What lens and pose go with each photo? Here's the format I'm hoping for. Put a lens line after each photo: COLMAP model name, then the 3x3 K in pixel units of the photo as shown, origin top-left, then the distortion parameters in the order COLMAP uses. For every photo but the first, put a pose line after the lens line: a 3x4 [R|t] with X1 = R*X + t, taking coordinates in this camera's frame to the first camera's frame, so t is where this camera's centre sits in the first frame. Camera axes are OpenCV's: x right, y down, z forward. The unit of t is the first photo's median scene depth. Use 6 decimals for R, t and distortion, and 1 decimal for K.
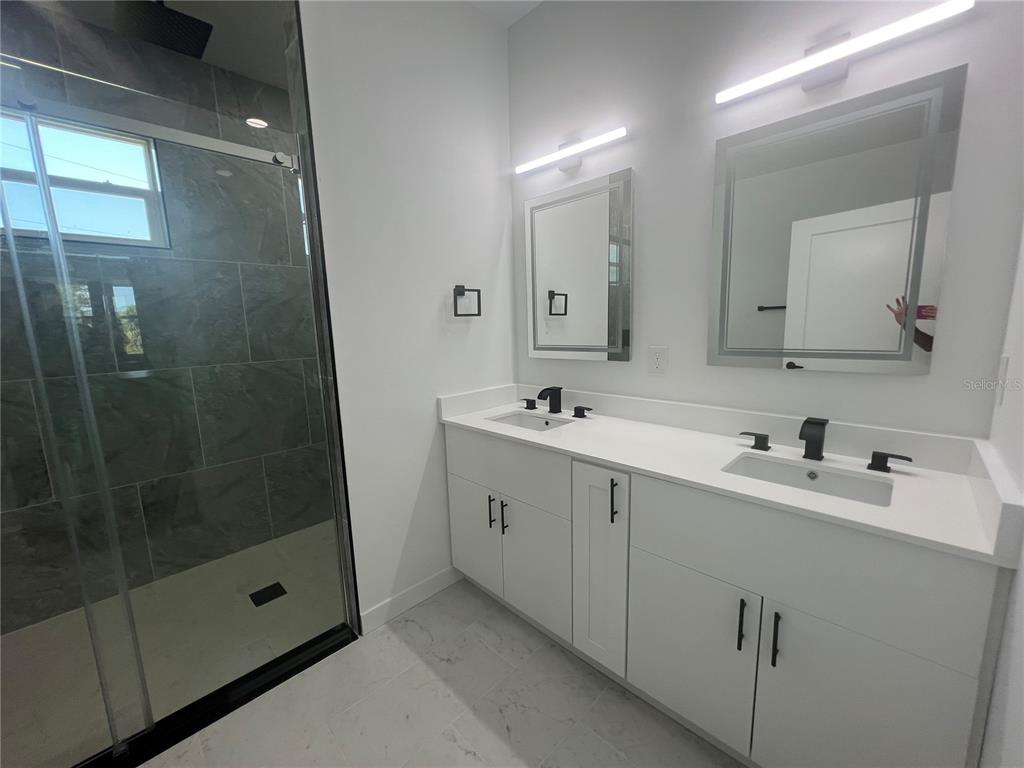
lens RADIAL K [[411.3, 0, 513.0], [0, 411.3, 385.8], [0, 0, 1]] dist [-0.004420, 0.001326]
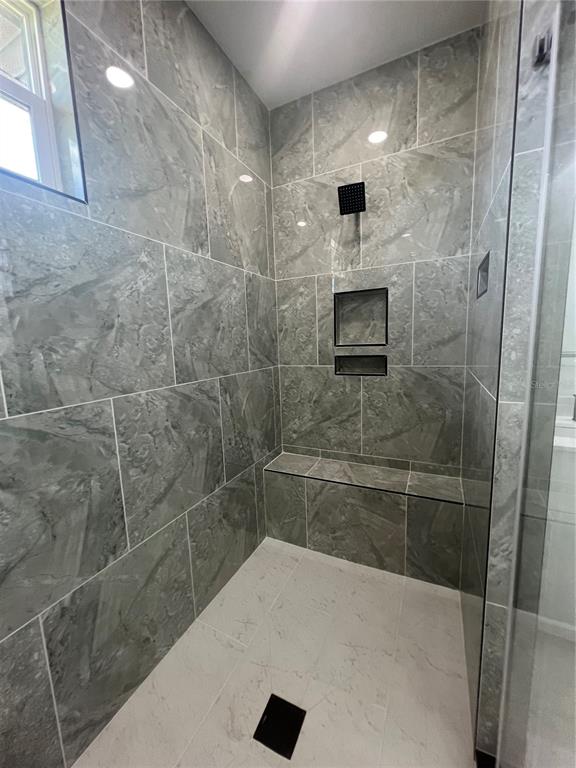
lens RADIAL K [[307.9, 0, 289.7], [0, 307.9, 383.0], [0, 0, 1]] dist [-0.000787, -0.000043]
pose [[0.944533, -0.050046, 0.324582, -0.800393], [0.057720, 0.998234, -0.014051, -0.053502], [-0.323305, 0.032007, 0.945753, 0.548408]]
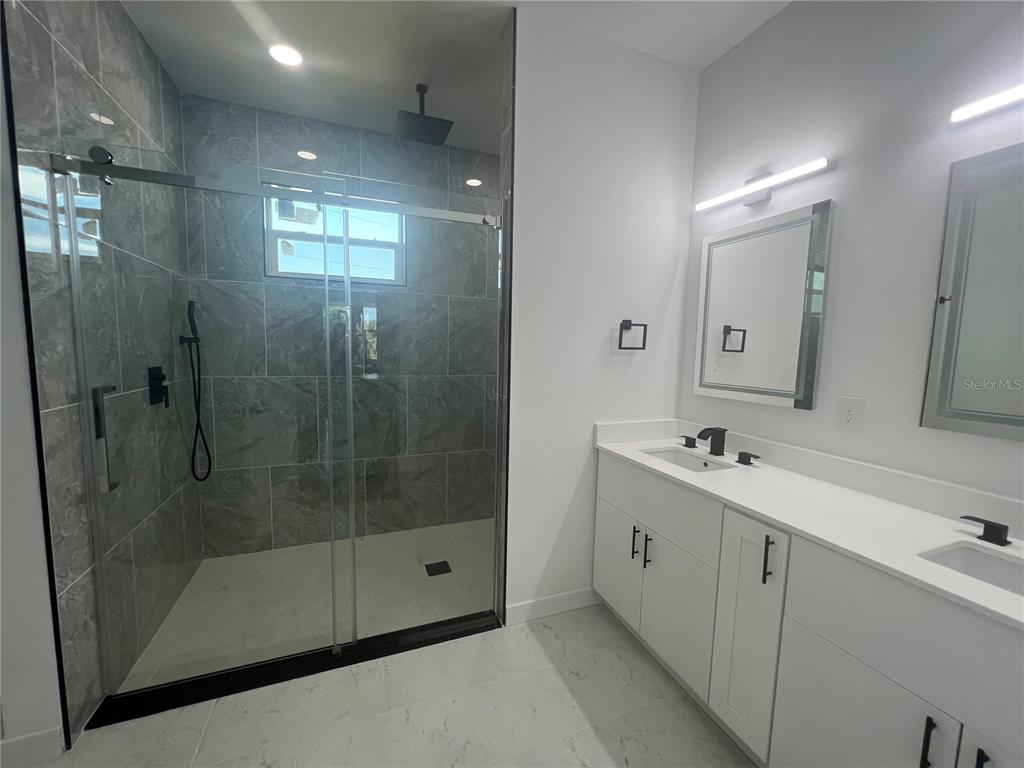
lens RADIAL K [[411.3, 0, 513.2], [0, 411.3, 385.1], [0, 0, 1]] dist [-0.004420, 0.001326]
pose [[0.916223, 0.088604, -0.390748, 0.030720], [-0.109888, 0.993416, -0.032402, -0.013066], [0.385304, 0.072626, 0.919927, -0.070283]]
